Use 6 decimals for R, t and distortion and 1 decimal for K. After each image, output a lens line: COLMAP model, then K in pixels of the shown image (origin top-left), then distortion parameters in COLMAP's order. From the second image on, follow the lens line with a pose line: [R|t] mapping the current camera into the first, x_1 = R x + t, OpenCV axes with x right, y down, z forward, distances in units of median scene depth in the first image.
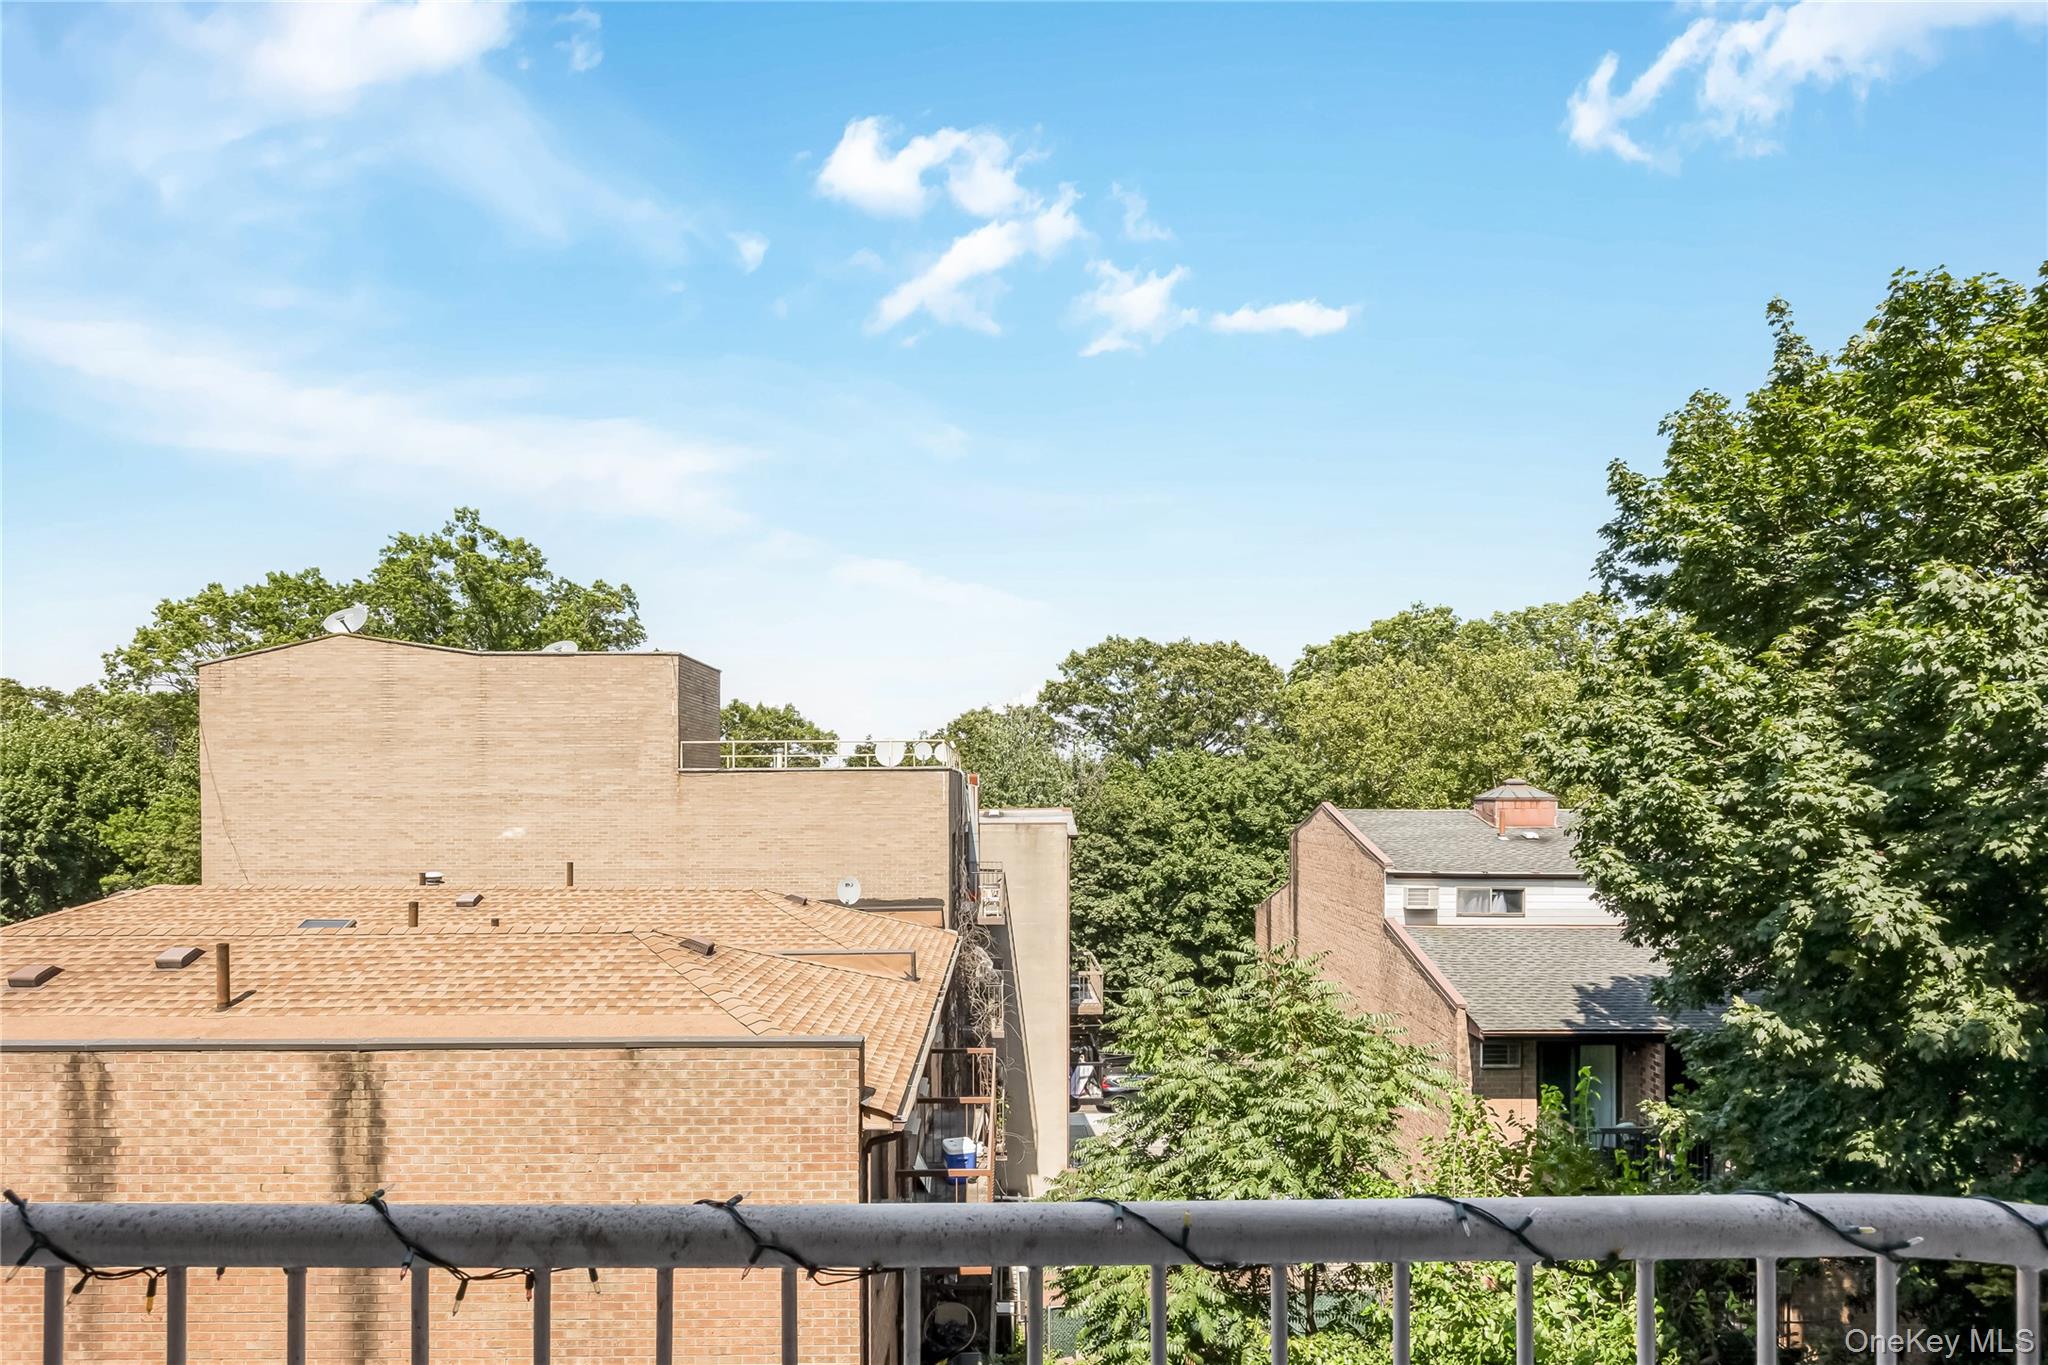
lens RADIAL K [[1076.2, 0, 1028.5], [0, 1076.2, 799.2], [0, 0, 1]] dist [-0.015363, 0.000872]
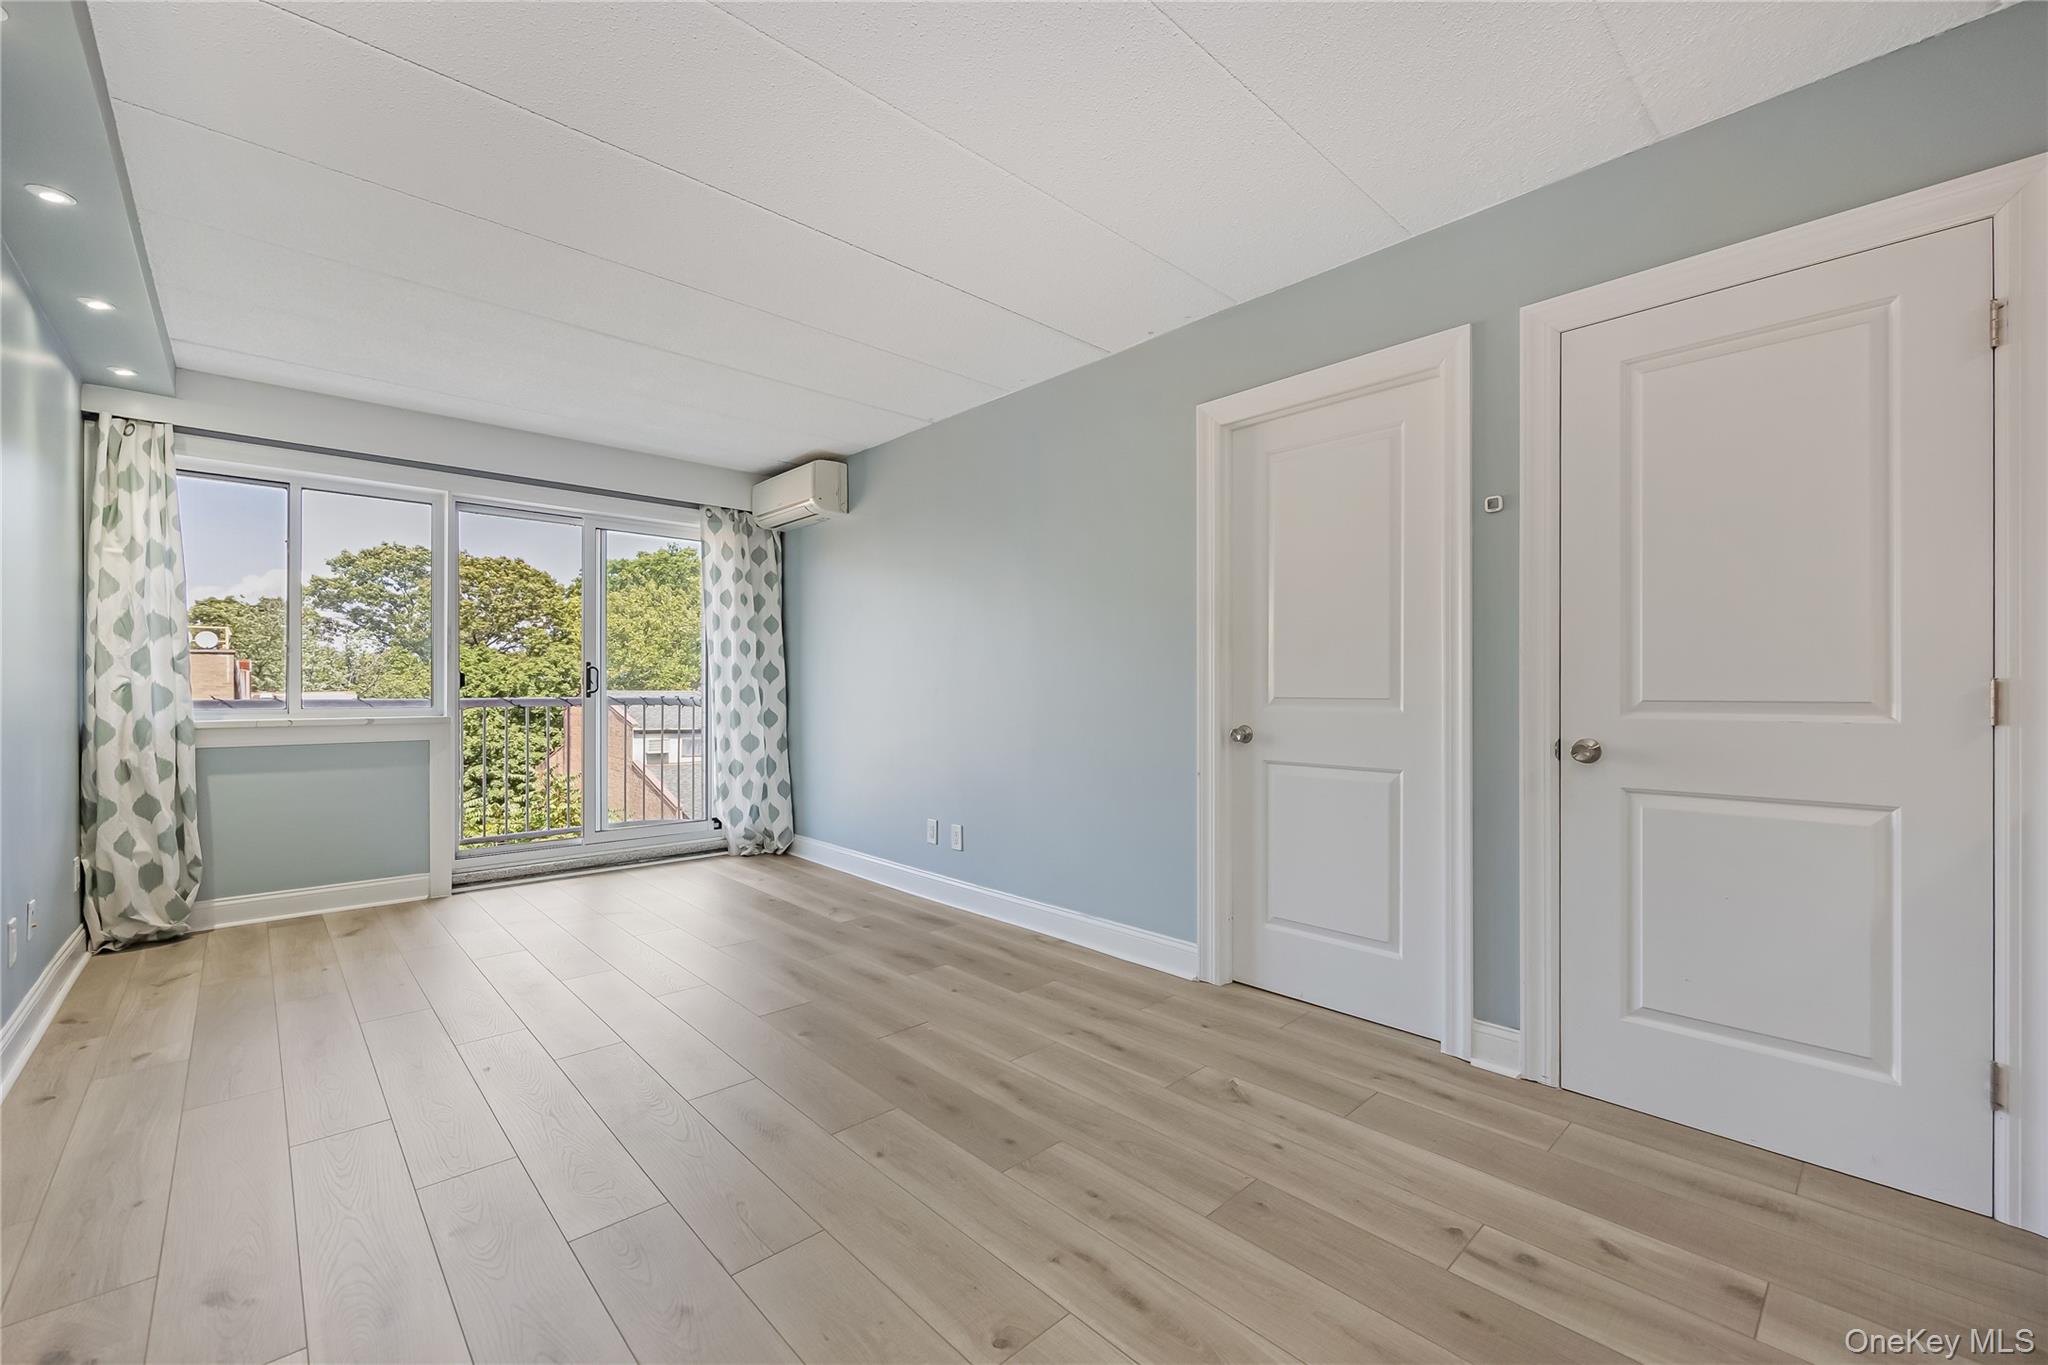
lens RADIAL K [[835.9, 0, 1027.0], [0, 835.9, 685.9], [0, 0, 1]] dist [-0.002792, 0.000530]
pose [[0.739646, 0.006307, 0.672967, -0.050477], [0.000393, 0.999952, -0.009803, 0.018881], [-0.672996, 0.007516, 0.739607, -0.253308]]
